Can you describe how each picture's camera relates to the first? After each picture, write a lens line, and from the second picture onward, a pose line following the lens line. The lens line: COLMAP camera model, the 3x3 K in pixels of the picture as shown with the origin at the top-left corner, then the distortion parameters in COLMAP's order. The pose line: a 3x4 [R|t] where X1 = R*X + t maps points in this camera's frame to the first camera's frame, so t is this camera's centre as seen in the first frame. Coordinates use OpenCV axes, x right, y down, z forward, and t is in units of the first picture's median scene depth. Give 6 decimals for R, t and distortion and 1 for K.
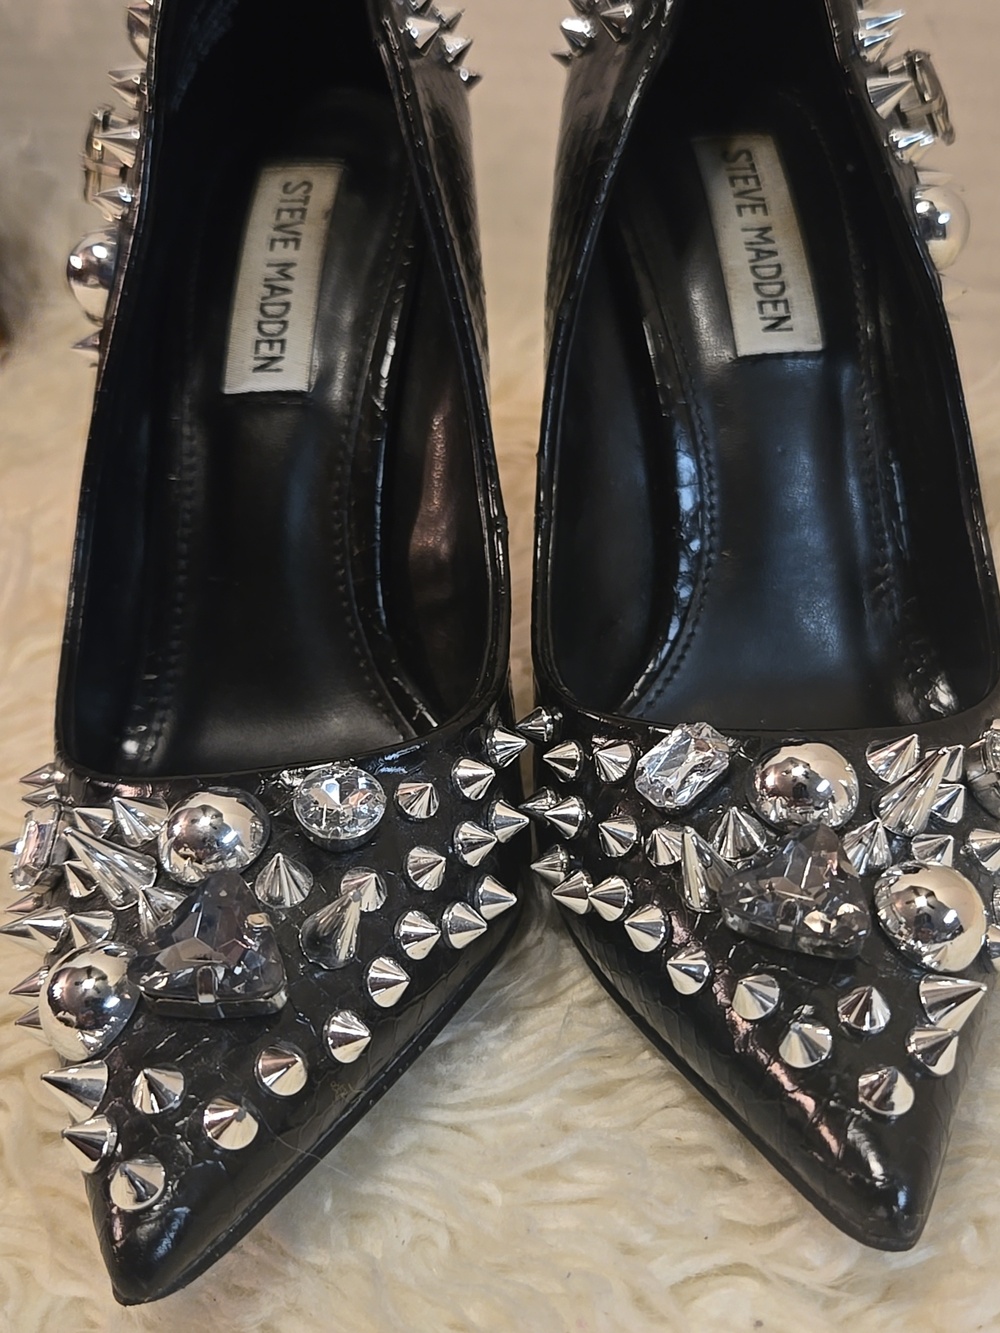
lens RADIAL K [[893.6, 0, 500.0], [0, 893.6, 666.5], [0, 0, 1]] dist [-0.001063, -0.004102]
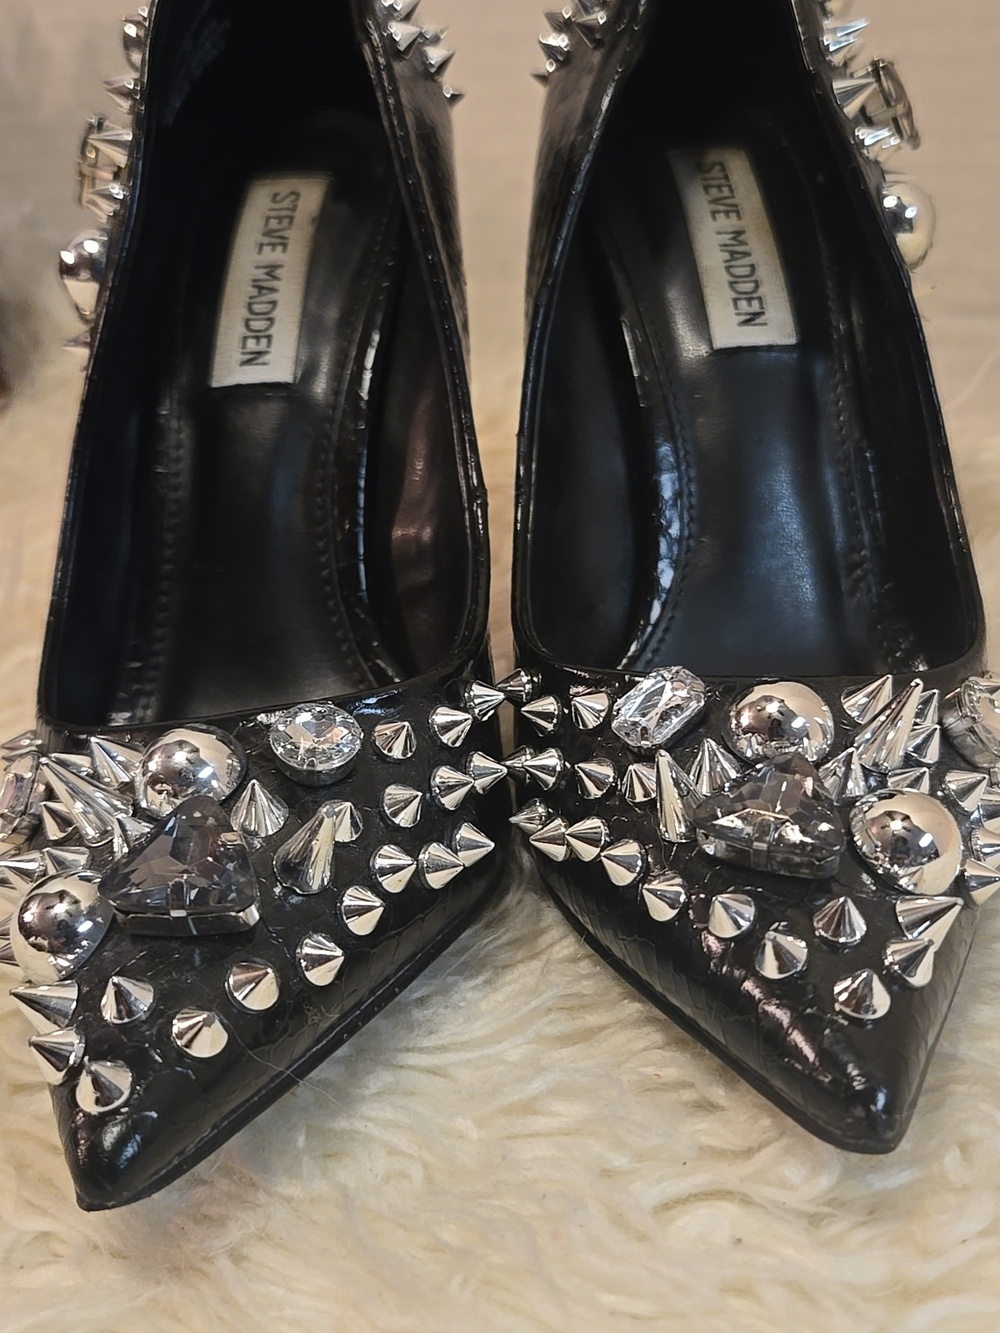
lens RADIAL K [[892.8, 0, 497.4], [0, 892.8, 726.5], [0, 0, 1]] dist [-0.004403, -0.000259]
pose [[0.999995, -0.003185, 0.000333, 0.020604], [0.003197, 0.998923, -0.046283, 0.161012], [-0.000185, 0.046284, 0.998928, -0.001293]]
